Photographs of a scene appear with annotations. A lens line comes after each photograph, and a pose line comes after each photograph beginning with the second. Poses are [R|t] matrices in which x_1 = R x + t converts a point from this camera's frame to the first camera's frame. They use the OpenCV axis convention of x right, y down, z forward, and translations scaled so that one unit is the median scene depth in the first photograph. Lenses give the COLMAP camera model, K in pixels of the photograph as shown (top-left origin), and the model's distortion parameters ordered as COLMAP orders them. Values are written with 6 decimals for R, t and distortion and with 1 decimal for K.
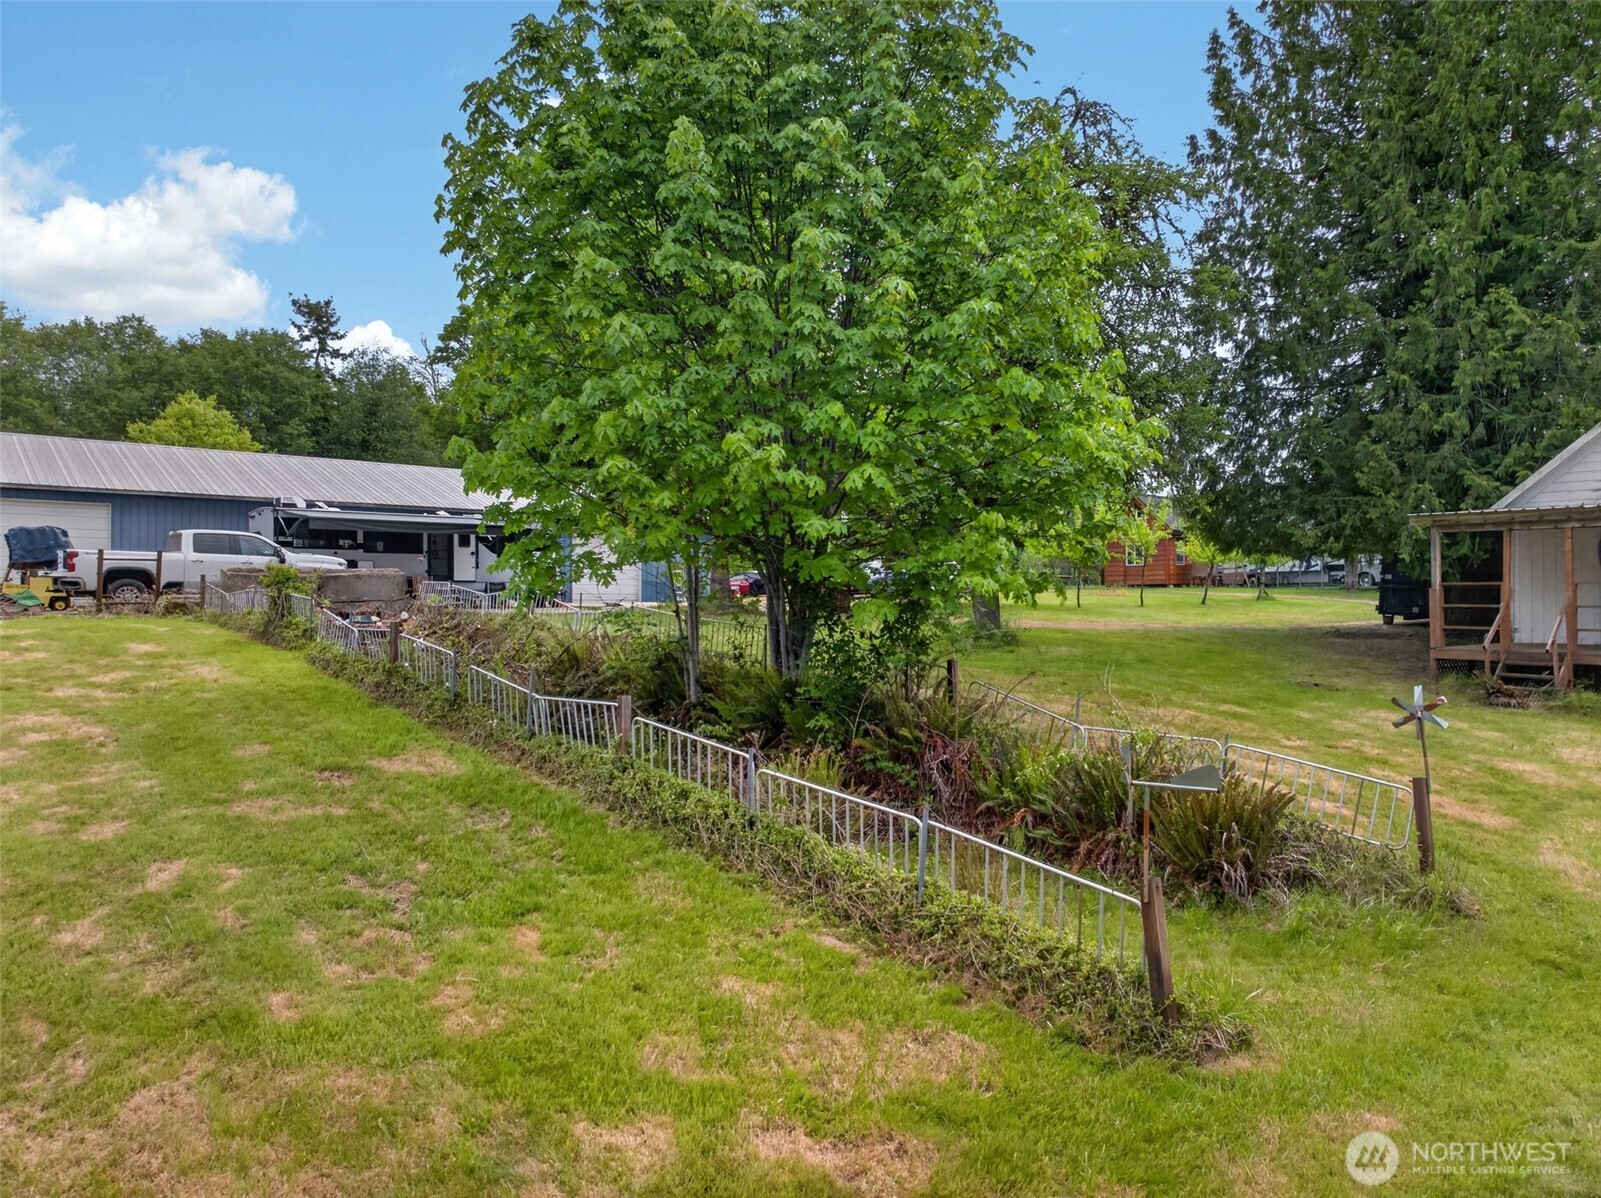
lens RADIAL K [[1125.6, 0, 800.5], [0, 1125.6, 599.0], [0, 0, 1]] dist [-0.000242, 0.006275]
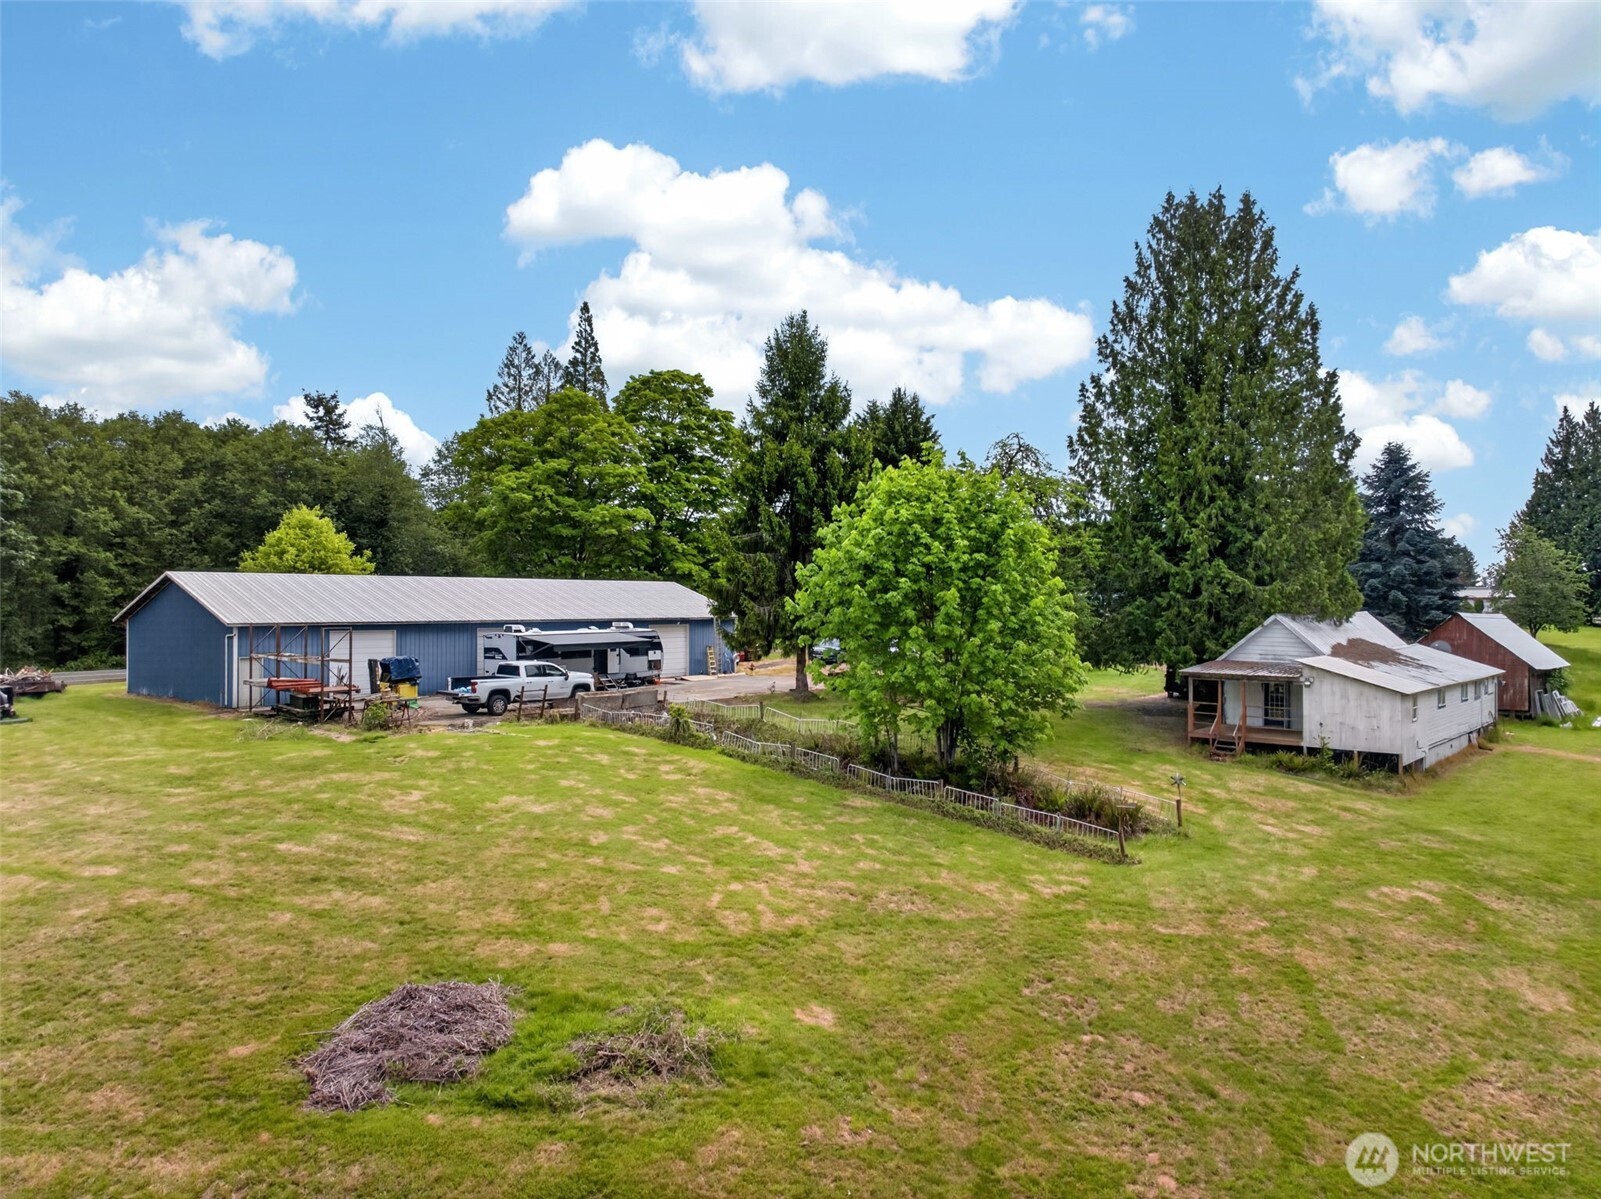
lens RADIAL K [[1179.5, 0, 800.5], [0, 1179.5, 599.5], [0, 0, 1]] dist [0.057114, 0.001618]
pose [[0.984397, -0.001862, 0.175951, -0.630497], [0.000135, 0.999952, 0.009825, -0.251994], [-0.175961, -0.009648, 0.984350, -1.218516]]
